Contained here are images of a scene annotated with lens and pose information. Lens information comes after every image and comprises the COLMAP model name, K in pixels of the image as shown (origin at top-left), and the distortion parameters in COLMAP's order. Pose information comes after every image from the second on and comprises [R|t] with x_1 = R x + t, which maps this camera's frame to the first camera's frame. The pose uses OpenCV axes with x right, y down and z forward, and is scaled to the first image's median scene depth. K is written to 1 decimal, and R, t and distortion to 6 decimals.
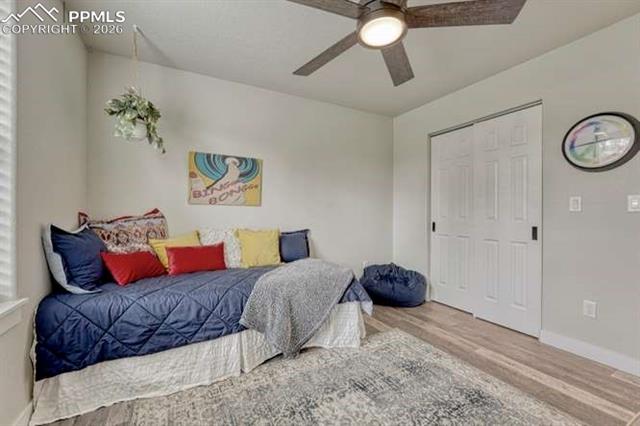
lens RADIAL K [[271.9, 0, 323.3], [0, 271.9, 211.9], [0, 0, 1]] dist [-0.011015, 0.000742]
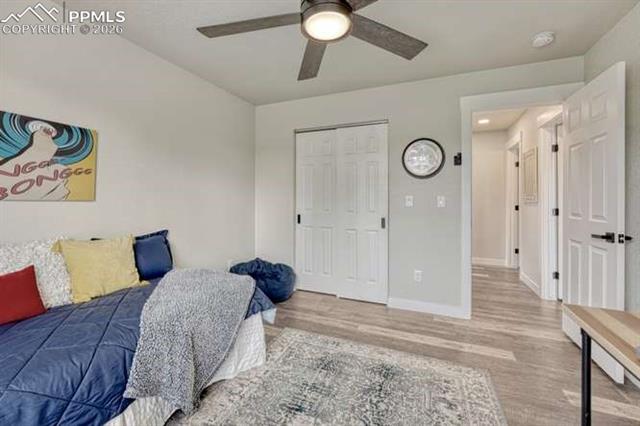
lens RADIAL K [[271.9, 0, 320.5], [0, 271.9, 198.2], [0, 0, 1]] dist [-0.011015, 0.000742]
pose [[0.786854, 0.002751, 0.617133, -0.255061], [-0.005334, 0.999983, 0.002344, -0.041829], [-0.617116, -0.005136, 0.786855, 0.174764]]
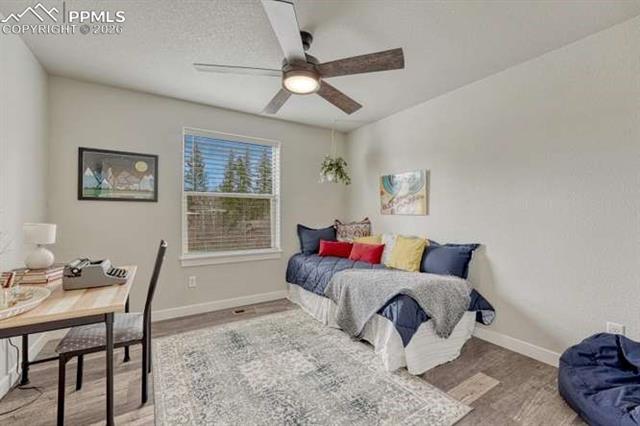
lens RADIAL K [[271.9, 0, 316.2], [0, 271.9, 213.1], [0, 0, 1]] dist [-0.011015, 0.000742]
pose [[0.048970, -0.001757, -0.998799, 0.971173], [0.005023, 0.999986, -0.001513, -0.038337], [0.998788, -0.004943, 0.048979, 0.657901]]
